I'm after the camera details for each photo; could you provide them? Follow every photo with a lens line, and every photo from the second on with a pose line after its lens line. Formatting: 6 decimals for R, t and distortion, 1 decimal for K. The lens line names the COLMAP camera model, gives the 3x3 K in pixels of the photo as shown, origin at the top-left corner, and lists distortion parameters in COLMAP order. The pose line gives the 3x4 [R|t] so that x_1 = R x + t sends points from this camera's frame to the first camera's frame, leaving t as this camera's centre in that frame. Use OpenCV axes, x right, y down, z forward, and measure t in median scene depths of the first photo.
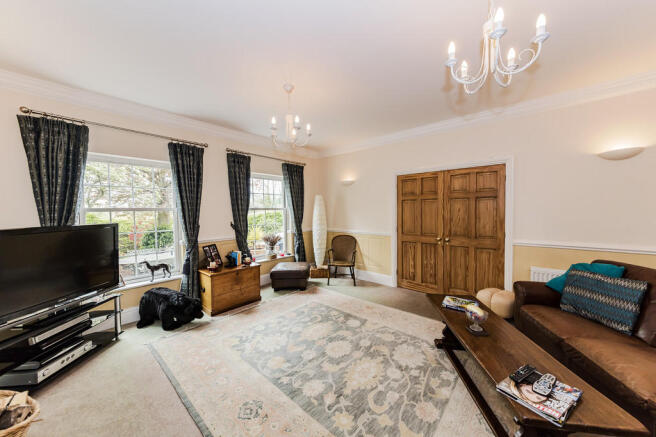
lens RADIAL K [[231.8, 0, 330.4], [0, 231.8, 214.8], [0, 0, 1]] dist [0.000015, -0.000020]
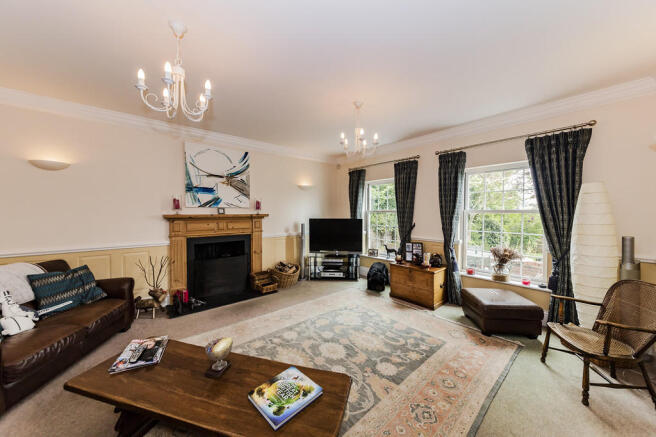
lens RADIAL K [[231.8, 0, 333.4], [0, 231.8, 215.0], [0, 0, 1]] dist [0.000015, -0.000020]
pose [[-0.141473, 0.013427, -0.989851, 0.762695], [-0.029572, 0.999404, 0.017783, -0.016048], [0.989500, 0.031787, -0.140992, 0.849042]]
